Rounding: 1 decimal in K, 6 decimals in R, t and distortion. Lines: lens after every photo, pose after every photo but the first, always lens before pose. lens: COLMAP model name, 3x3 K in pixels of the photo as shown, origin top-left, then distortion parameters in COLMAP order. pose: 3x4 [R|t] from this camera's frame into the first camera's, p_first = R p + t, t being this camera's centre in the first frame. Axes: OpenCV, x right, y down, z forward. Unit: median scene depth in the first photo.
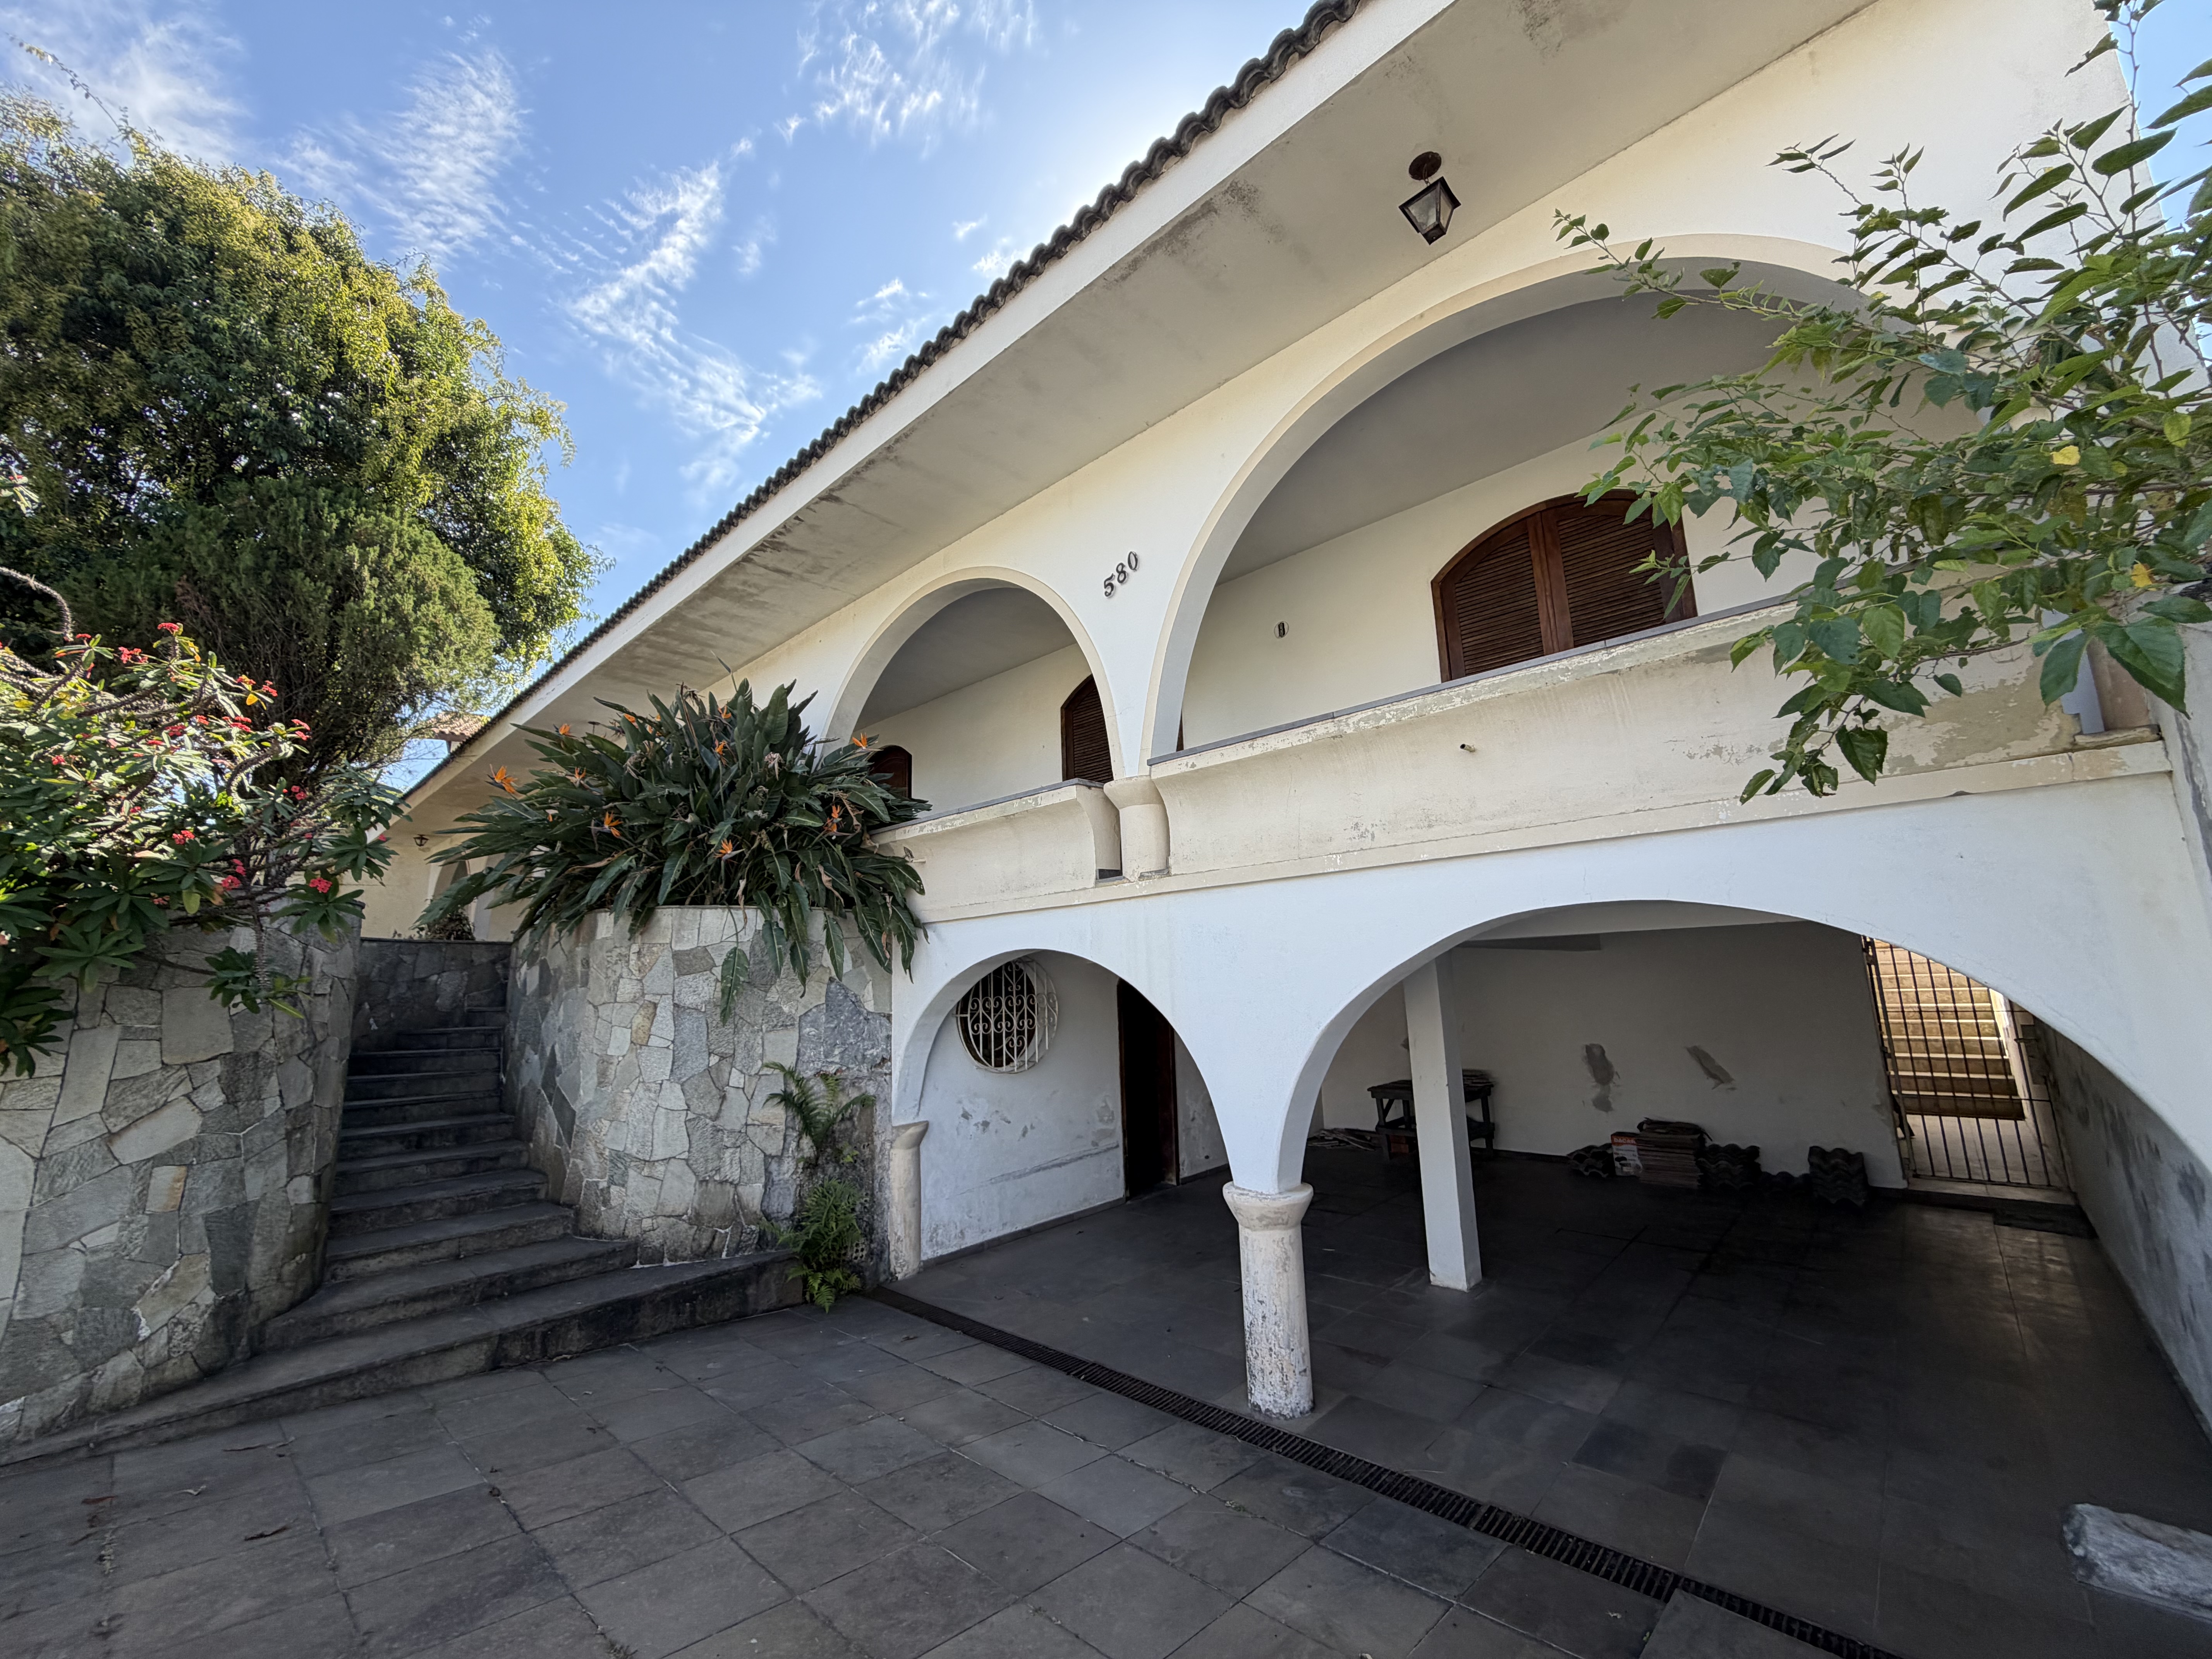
lens RADIAL K [[882.7, 0, 1103.7], [0, 882.7, 825.0], [0, 0, 1]] dist [-0.001207, 0.001300]
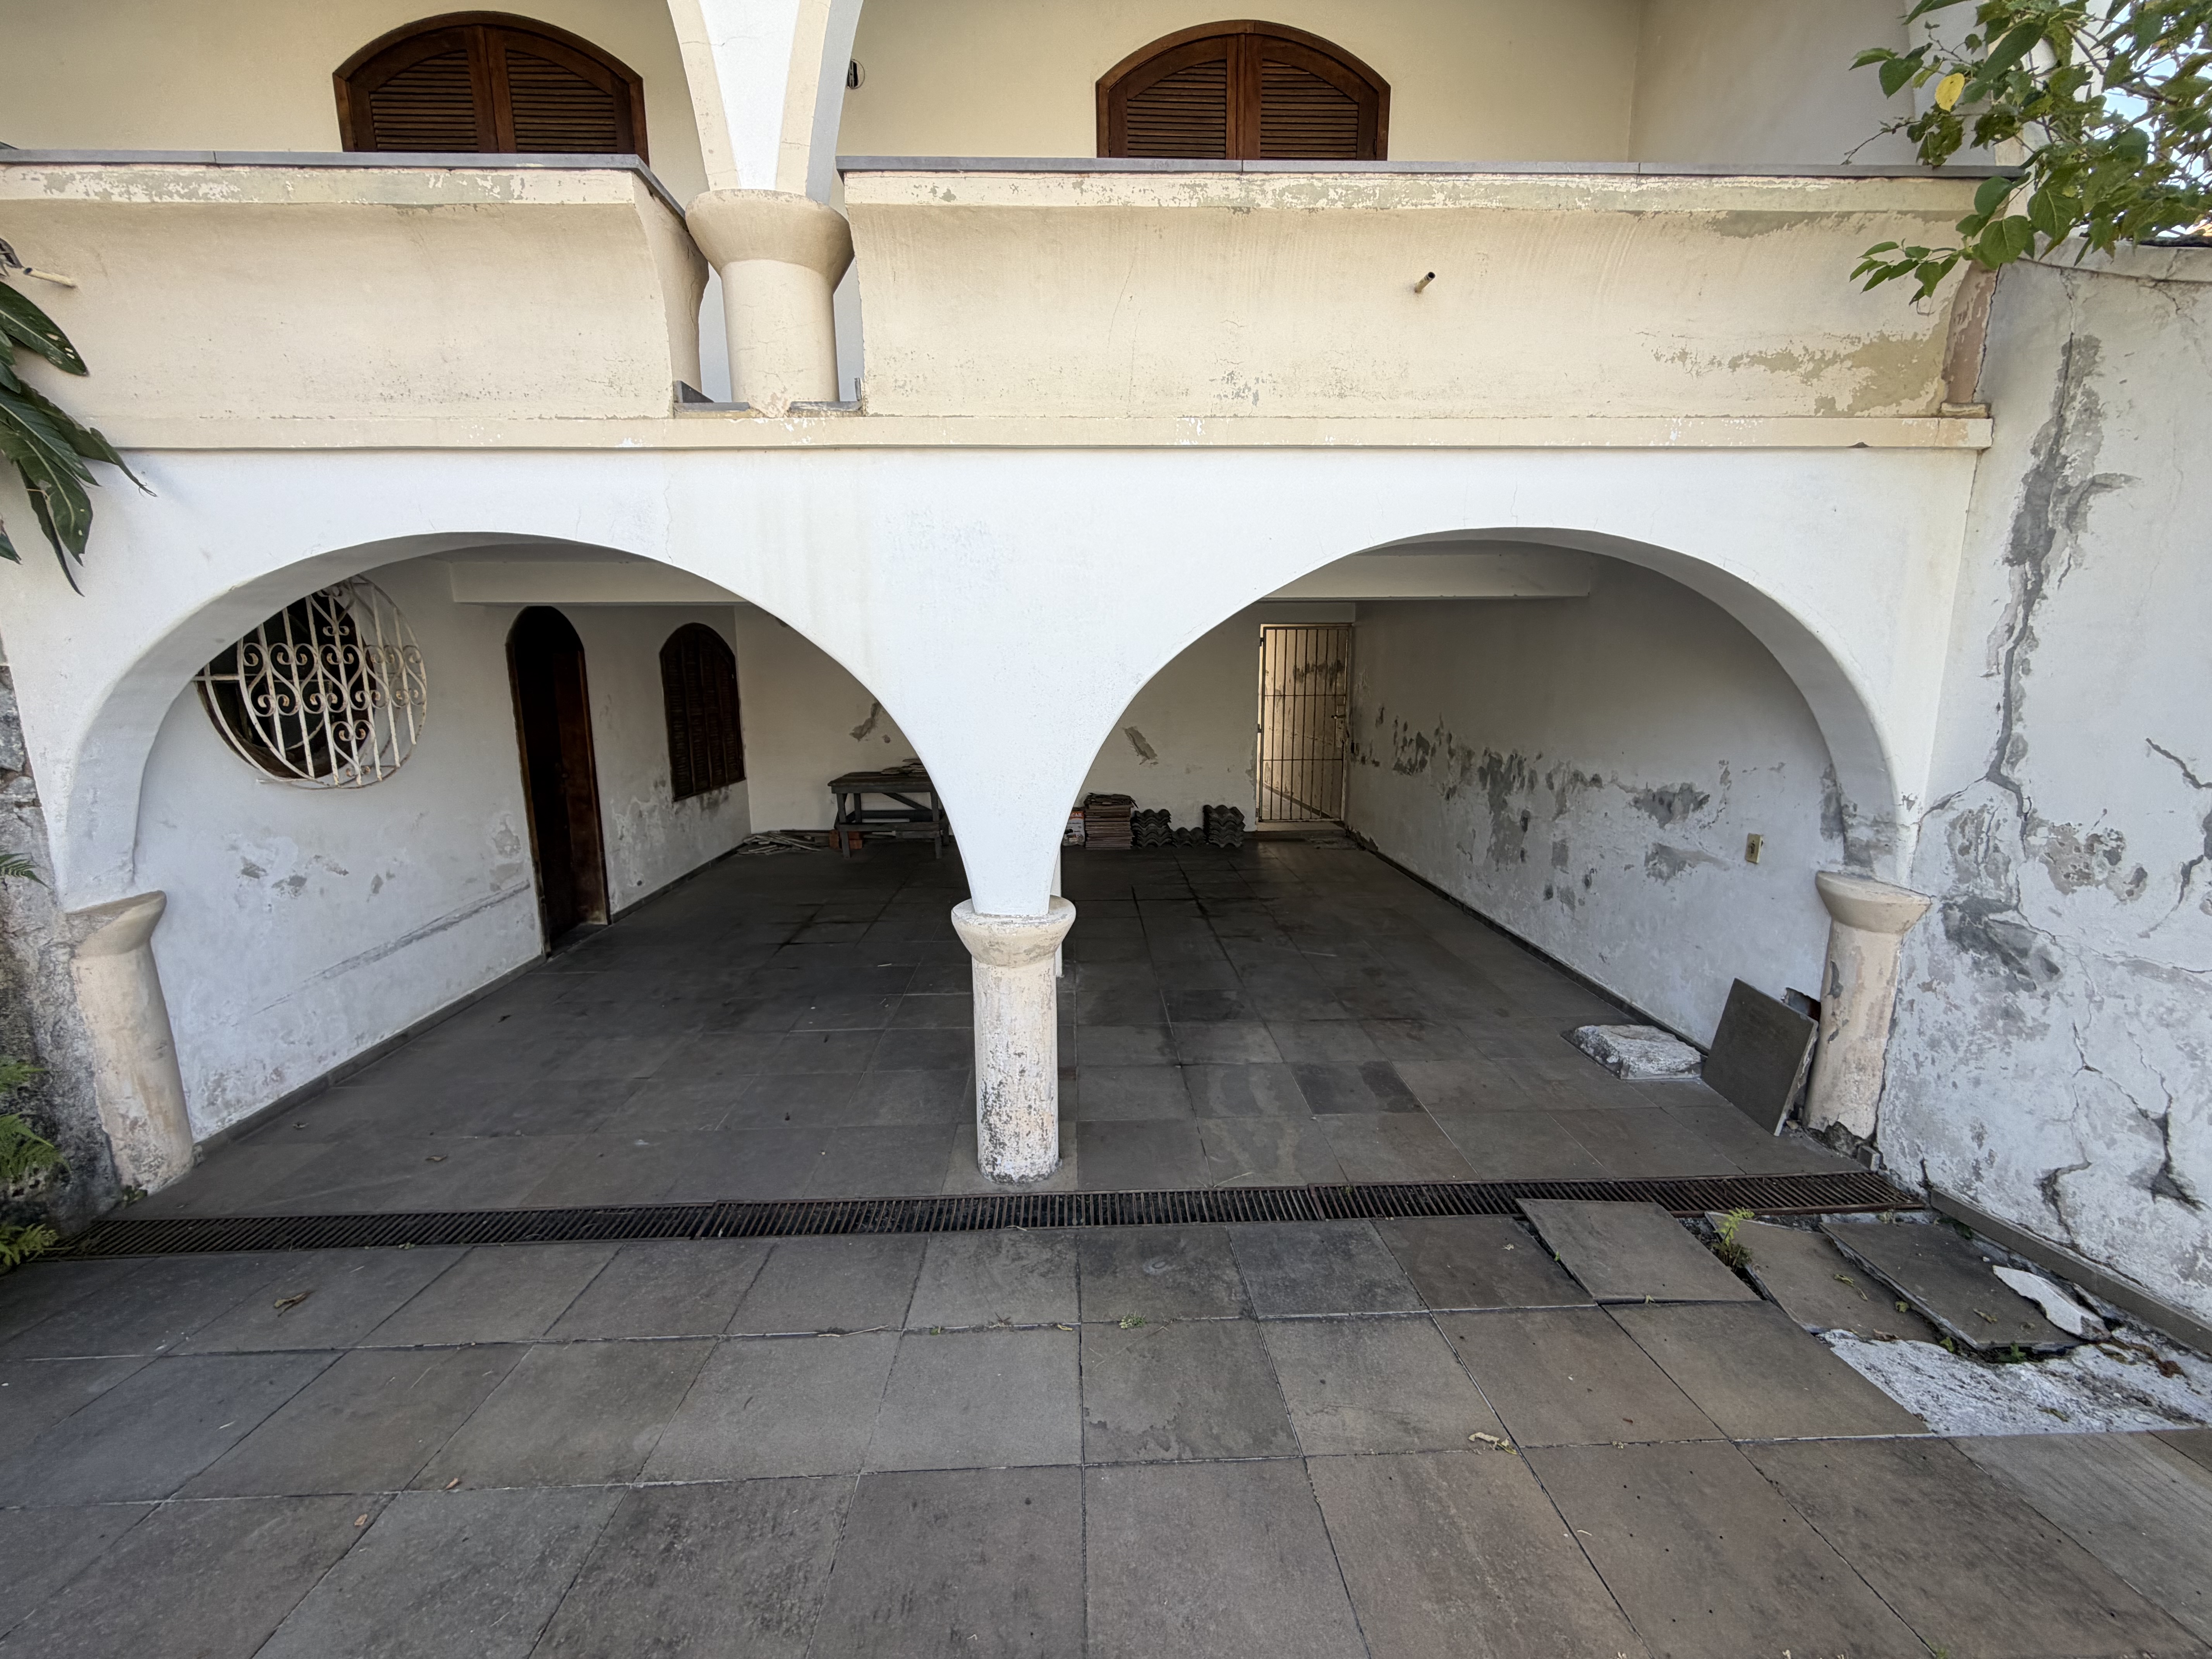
lens RADIAL K [[882.7, 0, 1104.2], [0, 882.7, 828.1], [0, 0, 1]] dist [-0.001207, 0.001300]
pose [[0.707720, -0.094349, 0.700165, -0.217724], [-0.142166, 0.951752, 0.271951, 0.124296], [-0.692041, -0.292005, 0.660161, 0.425999]]
